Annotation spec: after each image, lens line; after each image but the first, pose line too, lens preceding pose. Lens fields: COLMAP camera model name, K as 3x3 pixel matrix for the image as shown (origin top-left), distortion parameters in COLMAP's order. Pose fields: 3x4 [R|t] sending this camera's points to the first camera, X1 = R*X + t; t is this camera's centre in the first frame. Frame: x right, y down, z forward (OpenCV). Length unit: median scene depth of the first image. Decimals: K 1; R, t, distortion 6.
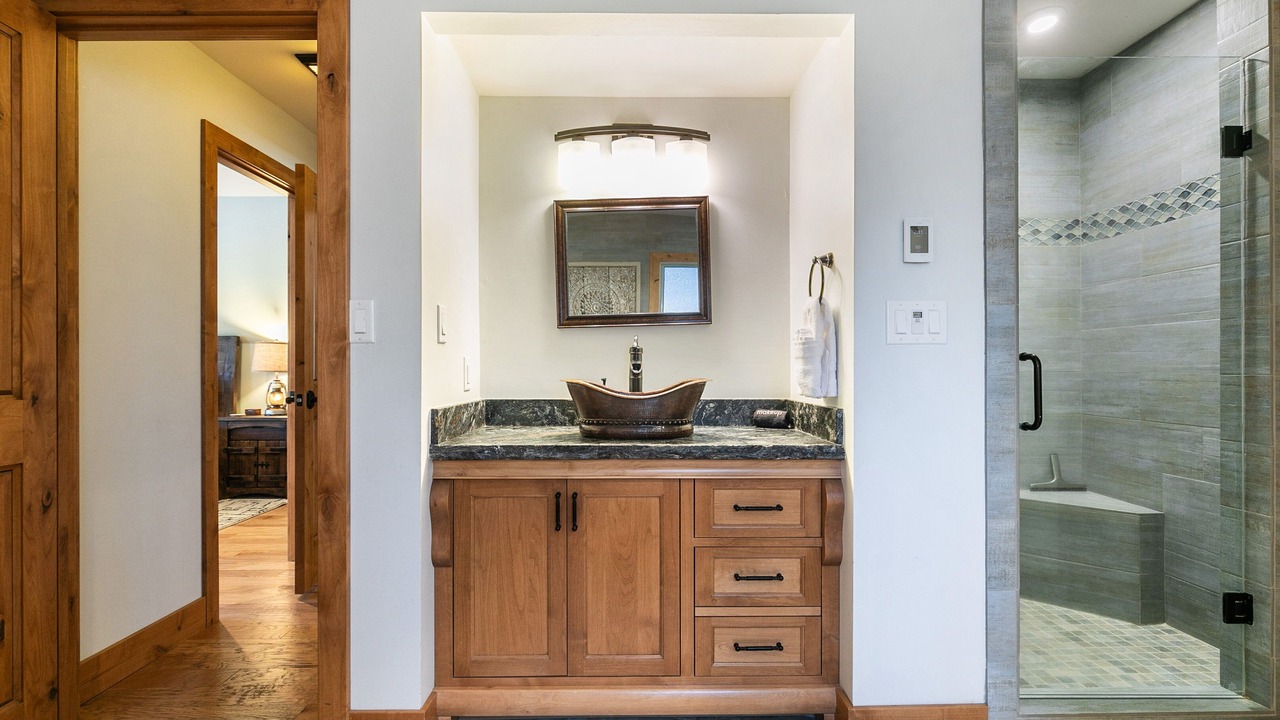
lens RADIAL K [[626.2, 0, 636.6], [0, 626.2, 363.8], [0, 0, 1]] dist [-0.003720, -0.000292]
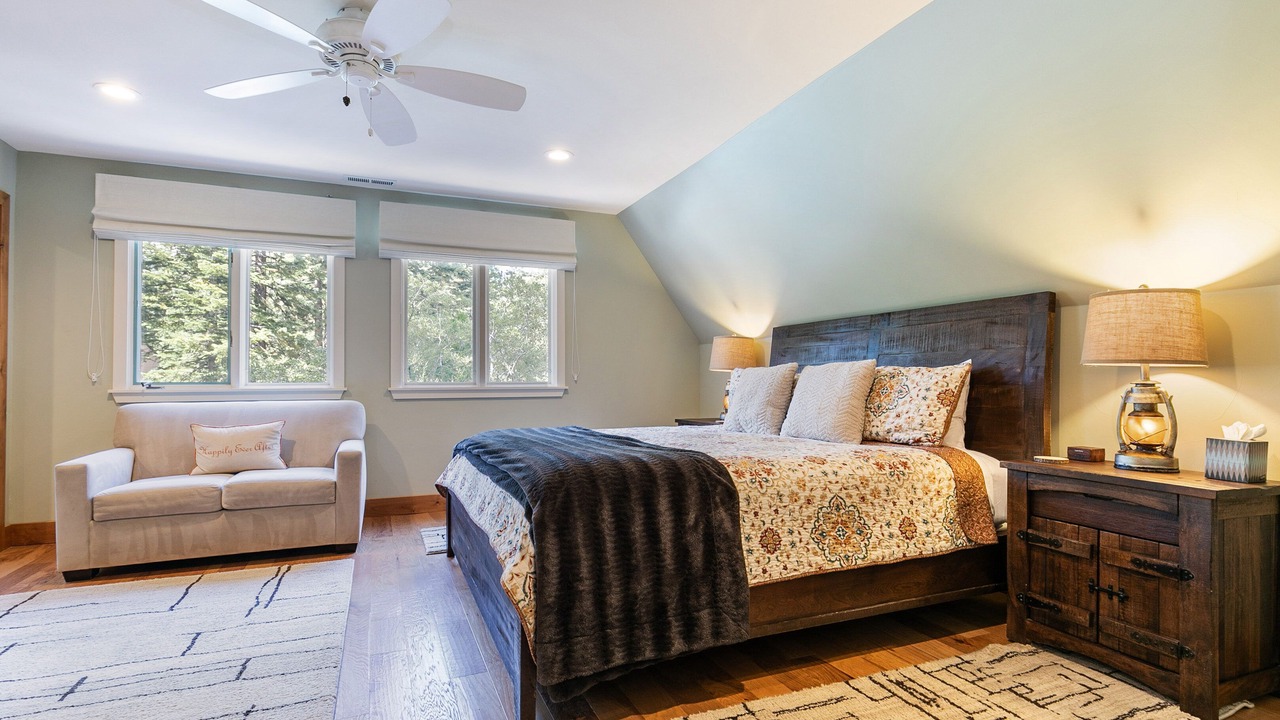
lens RADIAL K [[626.2, 0, 638.9], [0, 626.2, 369.7], [0, 0, 1]] dist [-0.003720, -0.000292]
pose [[0.386068, -0.011006, -0.922404, -0.328165], [0.003618, 0.999939, -0.010417, 0.020045], [0.922463, 0.000684, 0.386085, 0.539587]]
